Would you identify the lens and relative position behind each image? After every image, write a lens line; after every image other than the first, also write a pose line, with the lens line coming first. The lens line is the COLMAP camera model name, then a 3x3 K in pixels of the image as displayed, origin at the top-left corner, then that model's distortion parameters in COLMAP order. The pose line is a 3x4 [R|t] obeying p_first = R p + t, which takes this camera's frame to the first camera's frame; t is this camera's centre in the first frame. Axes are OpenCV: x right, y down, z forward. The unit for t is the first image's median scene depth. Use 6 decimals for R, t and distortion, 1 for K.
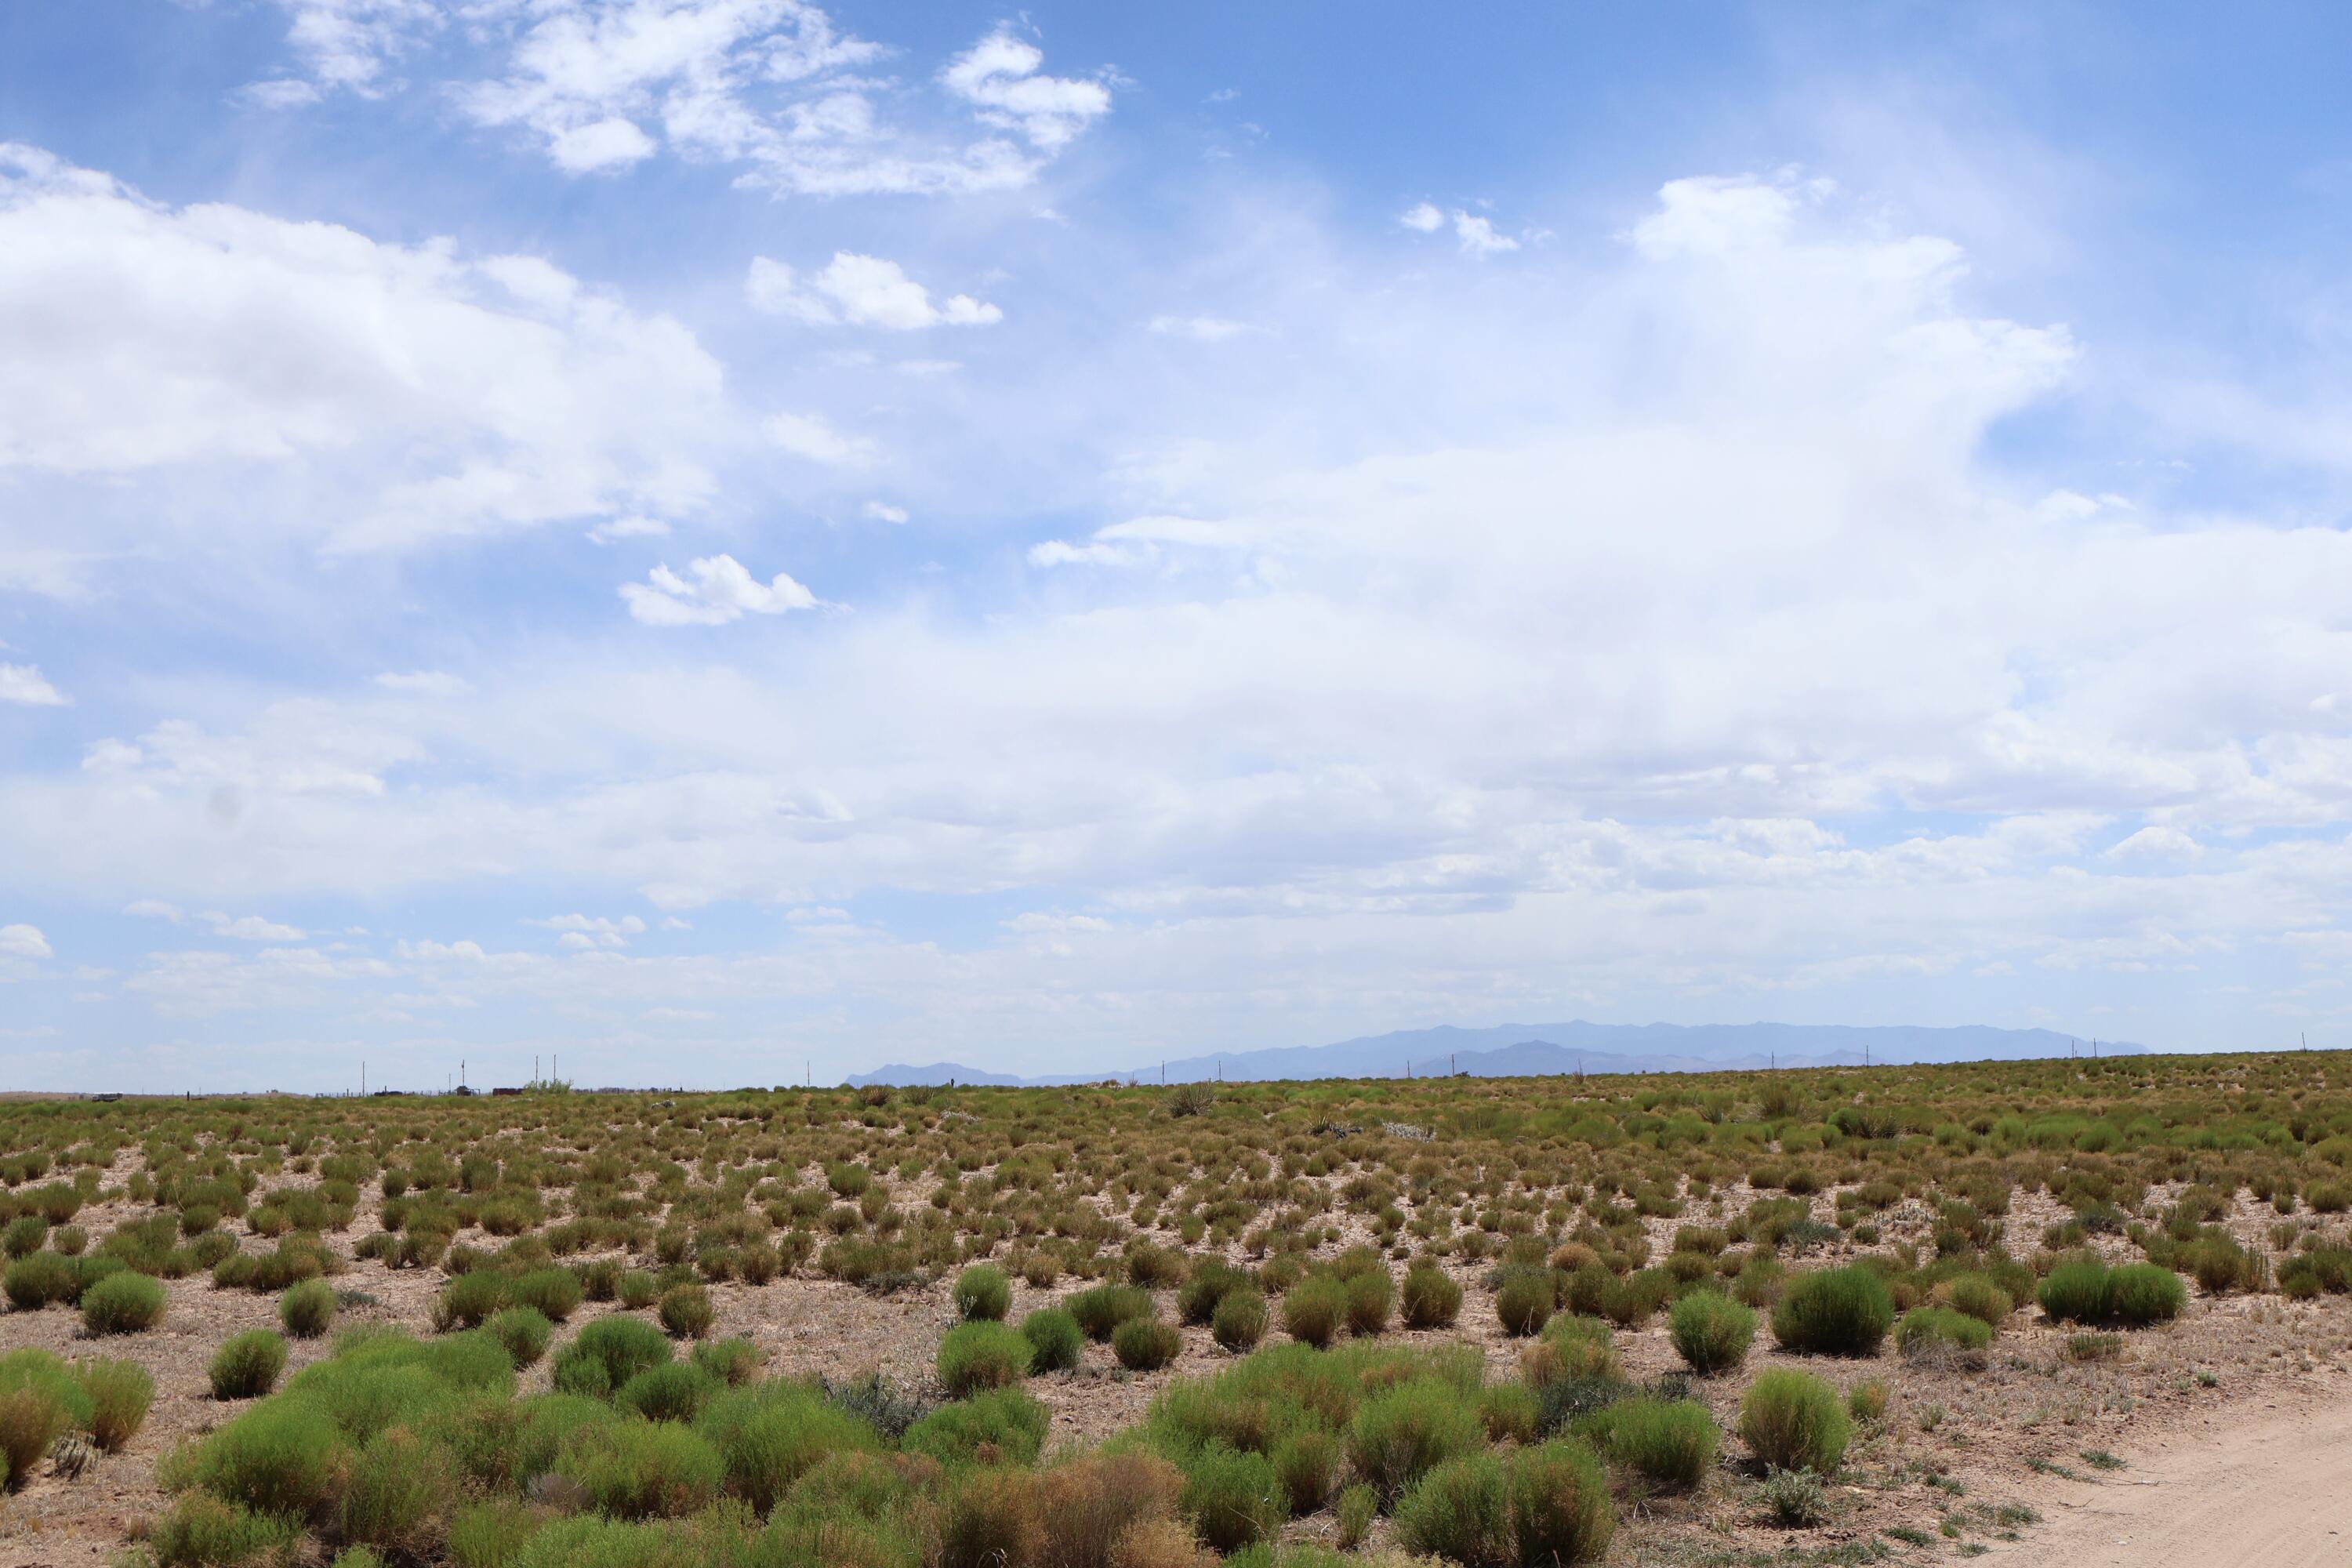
lens RADIAL K [[3071.2, 0, 1176.8], [0, 3071.2, 879.0], [0, 0, 1]] dist [0.012059, 0.059239]
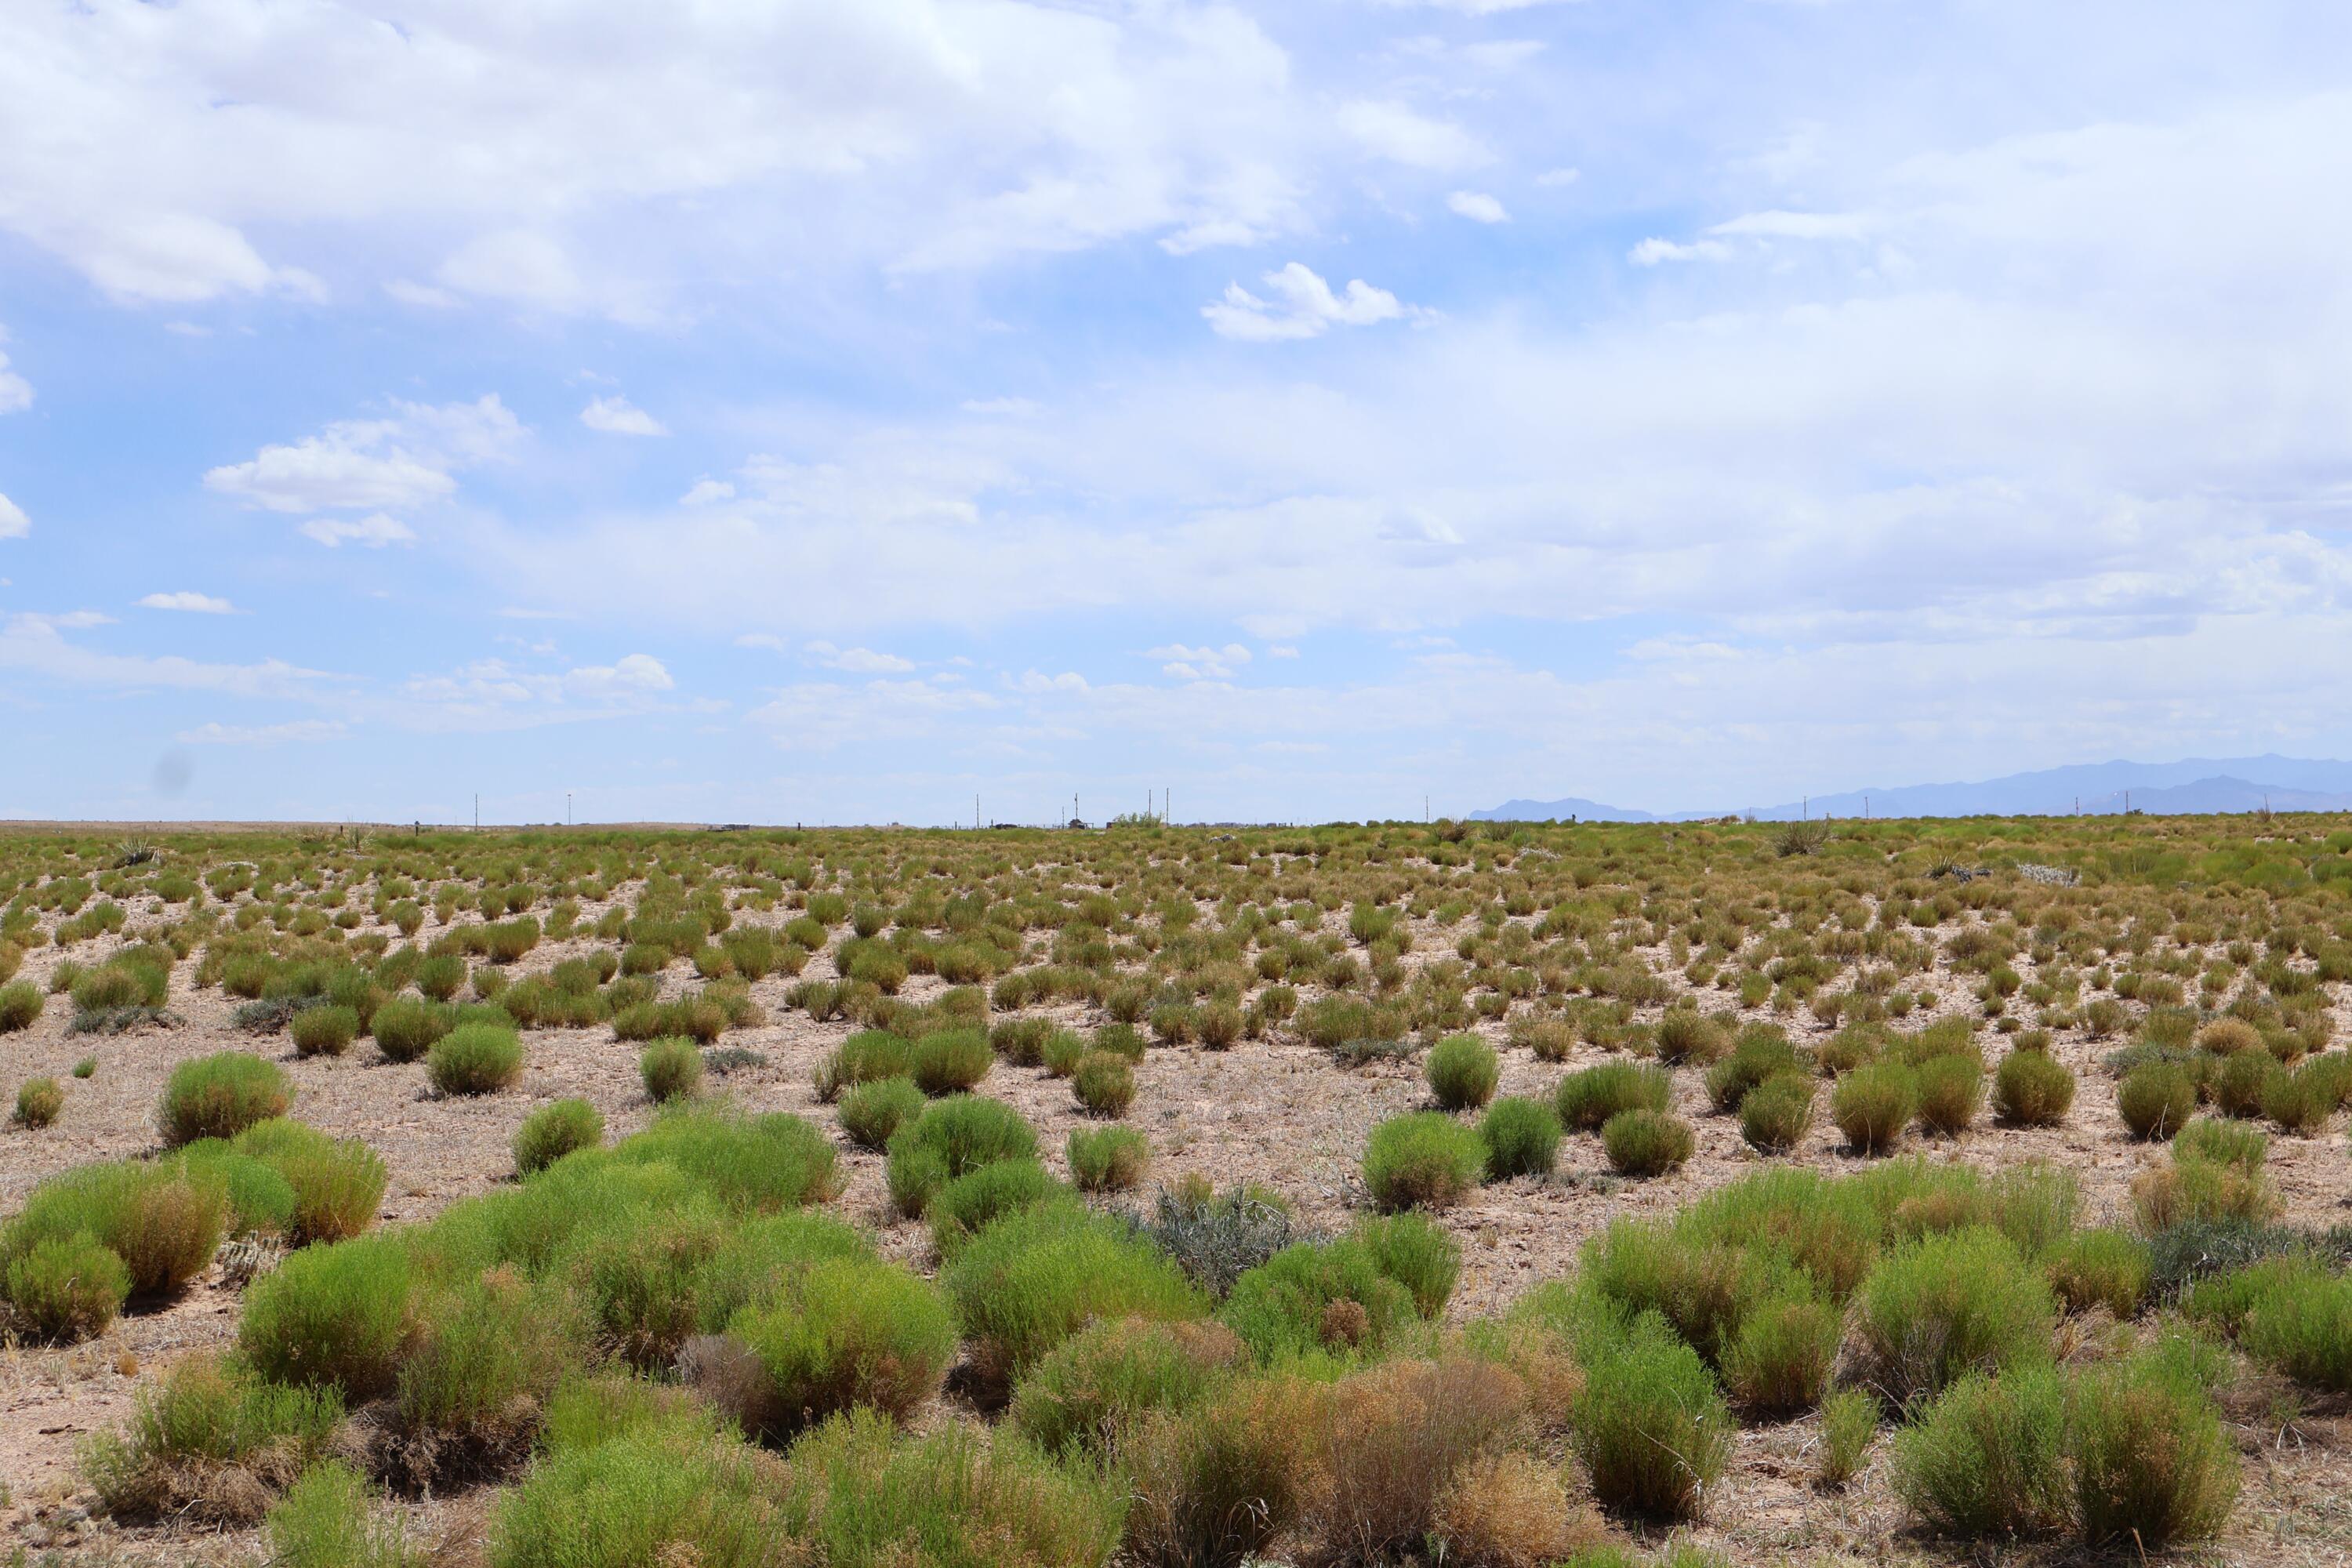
lens RADIAL K [[2905.6, 0, 1173.3], [0, 2905.6, 685.0], [0, 0, 1]] dist [0.004154, 0.019206]
pose [[0.972362, -0.006262, -0.233393, 0.030316], [0.010924, 0.999766, 0.018690, 0.011132], [0.233221, -0.020723, 0.972203, 0.155245]]
